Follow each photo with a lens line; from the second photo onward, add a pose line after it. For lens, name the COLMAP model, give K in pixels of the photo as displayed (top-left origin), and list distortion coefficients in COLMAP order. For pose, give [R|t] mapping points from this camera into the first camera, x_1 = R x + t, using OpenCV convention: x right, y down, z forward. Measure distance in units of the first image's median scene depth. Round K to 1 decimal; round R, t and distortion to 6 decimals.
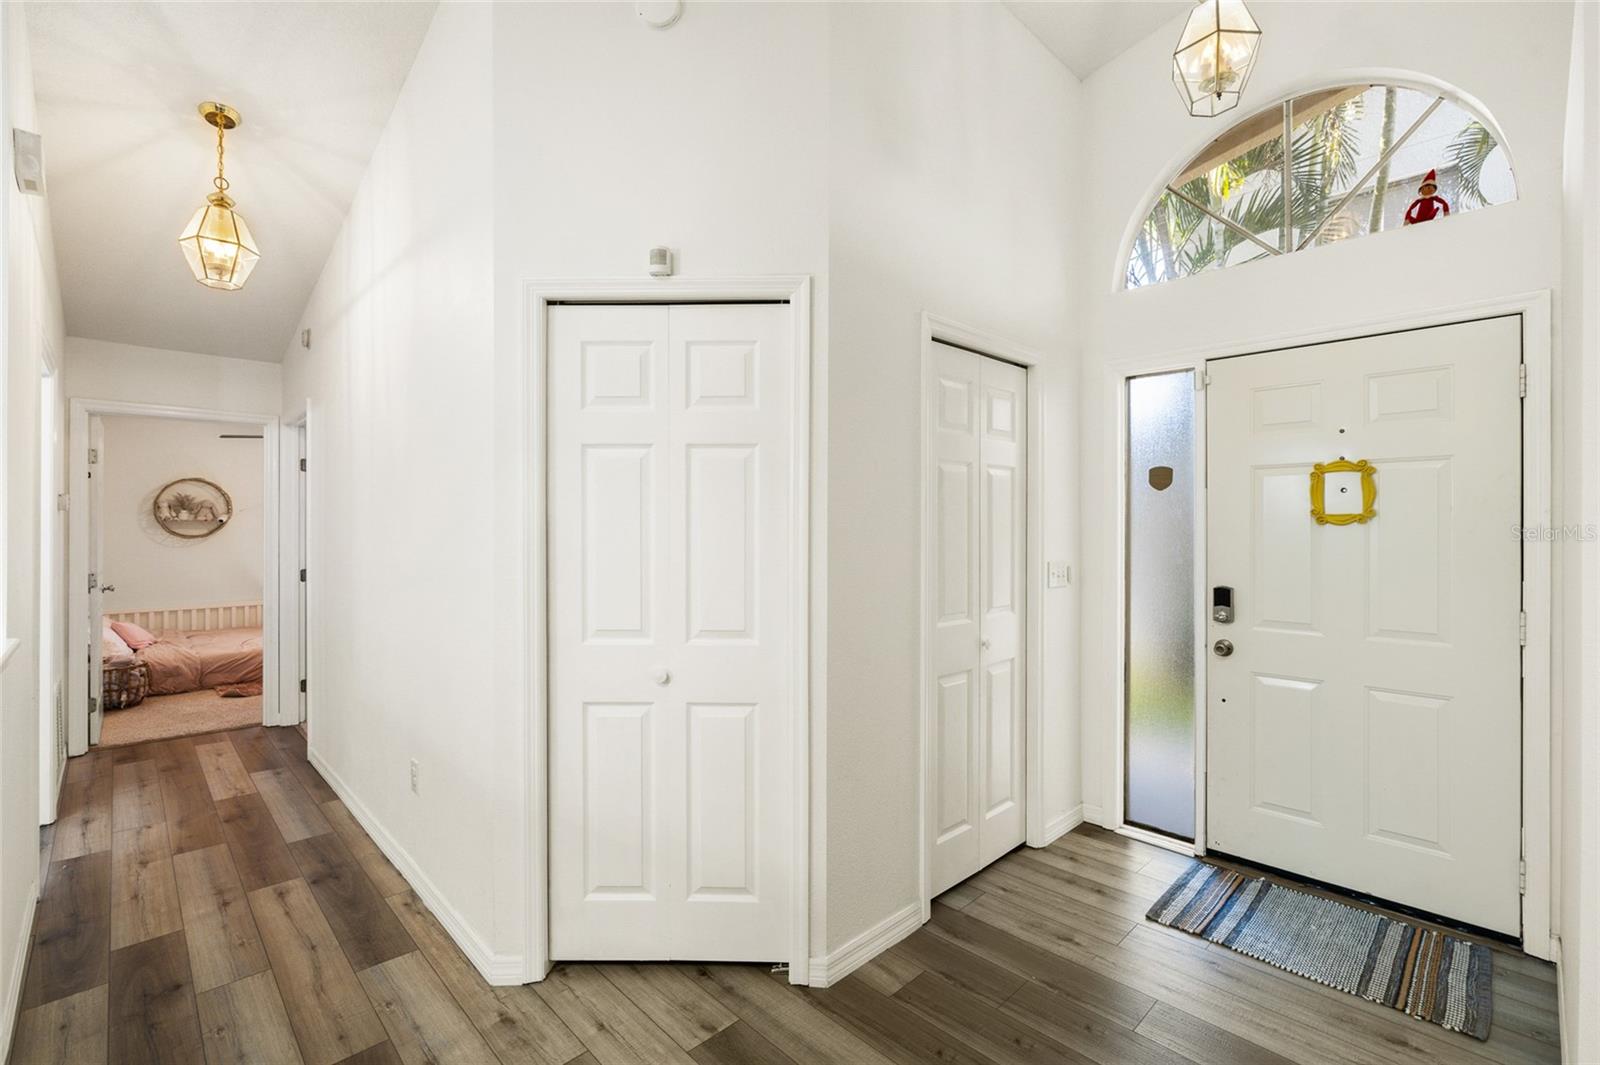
lens RADIAL K [[707.9, 0, 803.1], [0, 707.9, 528.3], [0, 0, 1]] dist [-0.001390, -0.000153]
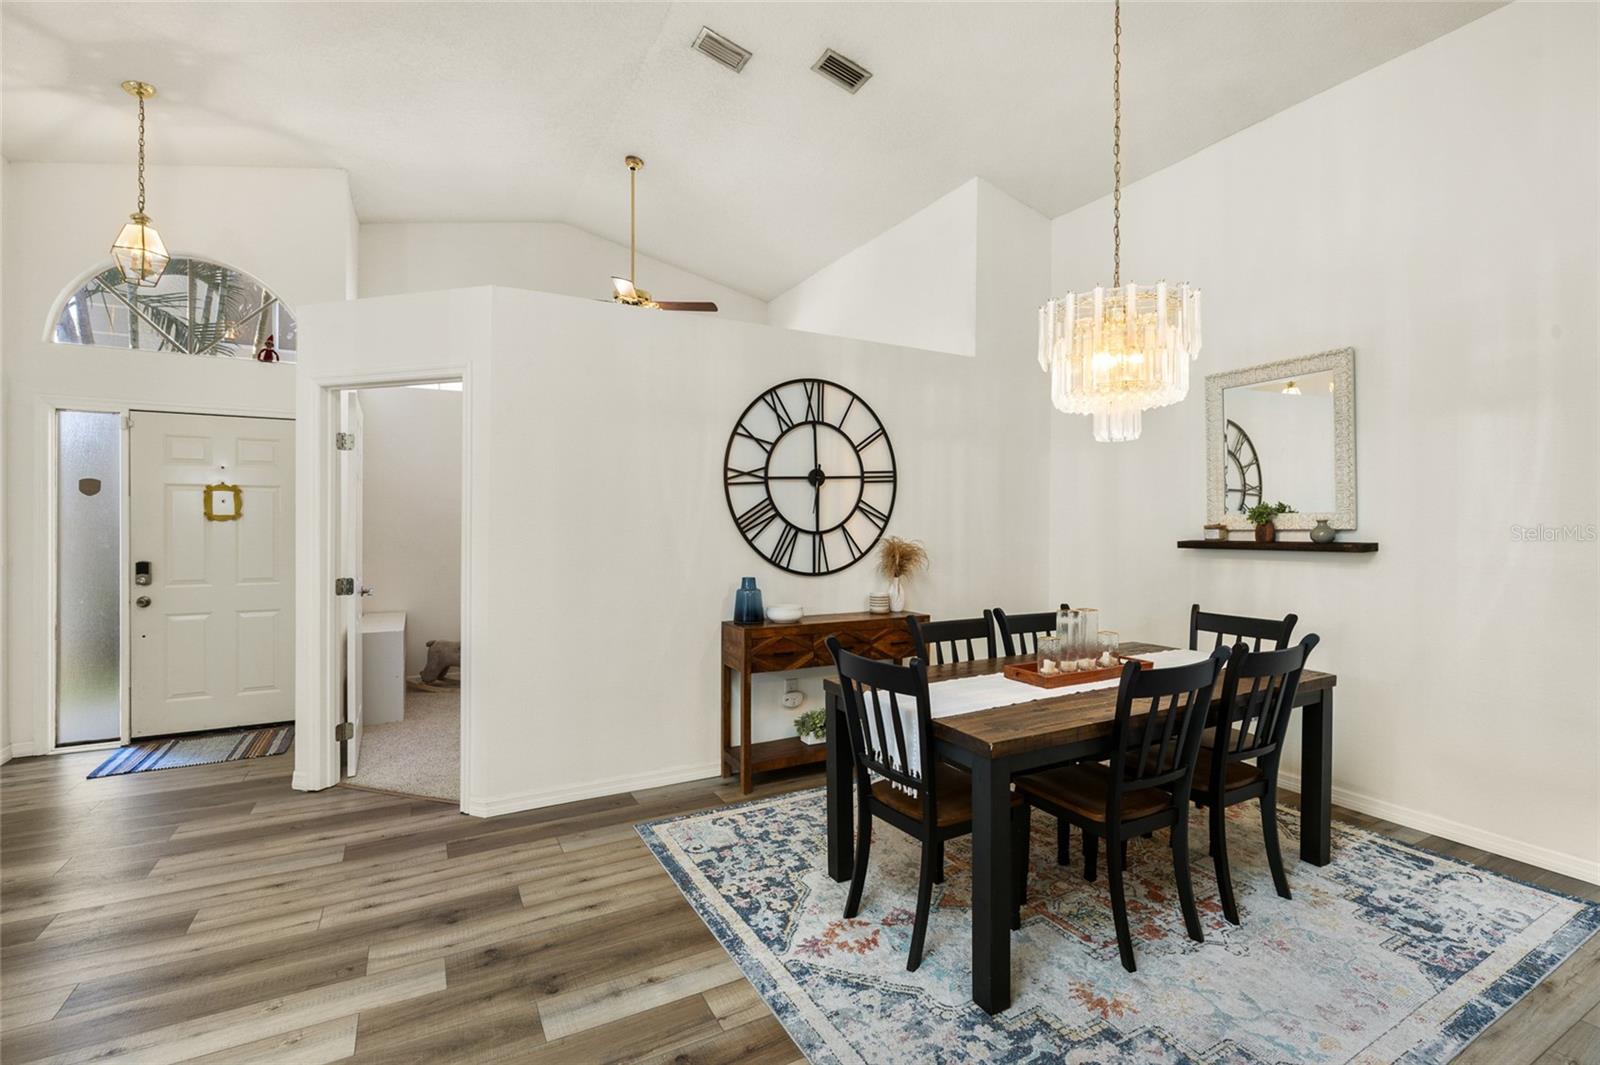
lens RADIAL K [[707.9, 0, 803.1], [0, 707.9, 528.3], [0, 0, 1]] dist [-0.001390, -0.000153]
pose [[0.267884, -0.002136, 0.963449, -0.522217], [0.001949, 0.999997, 0.001675, 0.012366], [-0.963449, 0.001429, 0.267888, -0.824892]]
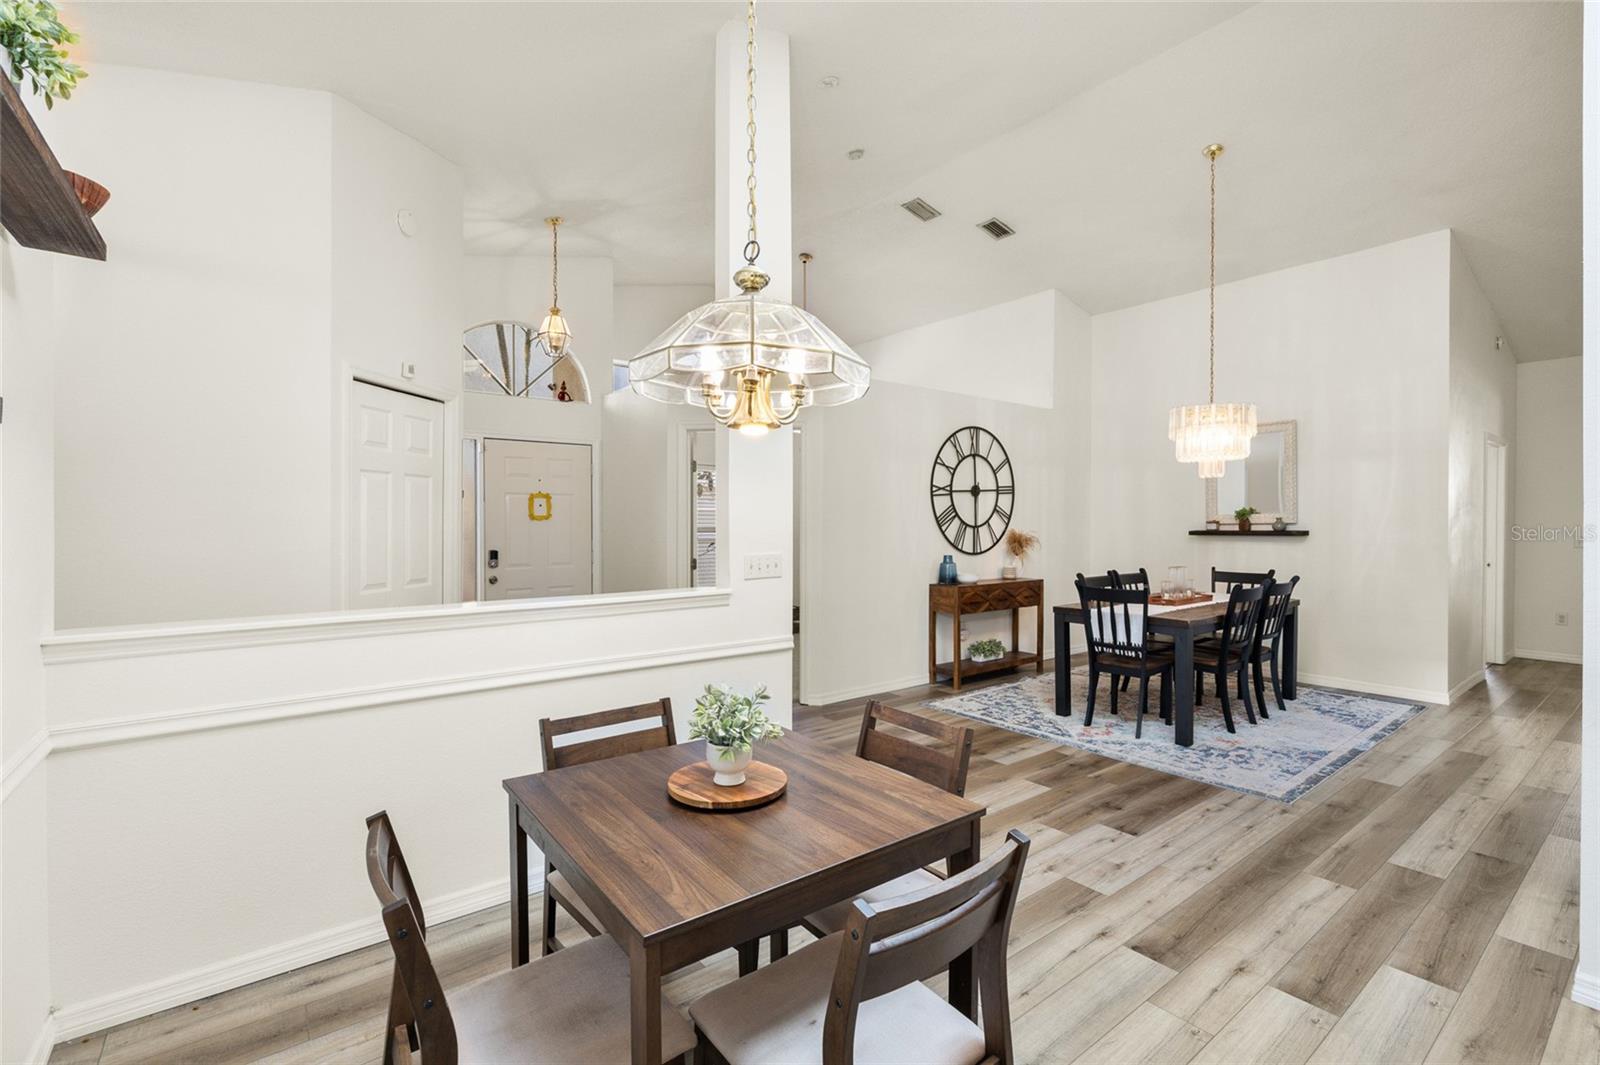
lens RADIAL K [[708.3, 0, 800.0], [0, 708.3, 532.5], [0, 0, 1]] dist [-0.000405, 0.000270]
pose [[0.113436, -0.015180, 0.993429, -1.447126], [0.005538, 0.999877, 0.014646, 0.006340], [-0.993530, 0.003841, 0.113506, -0.128440]]
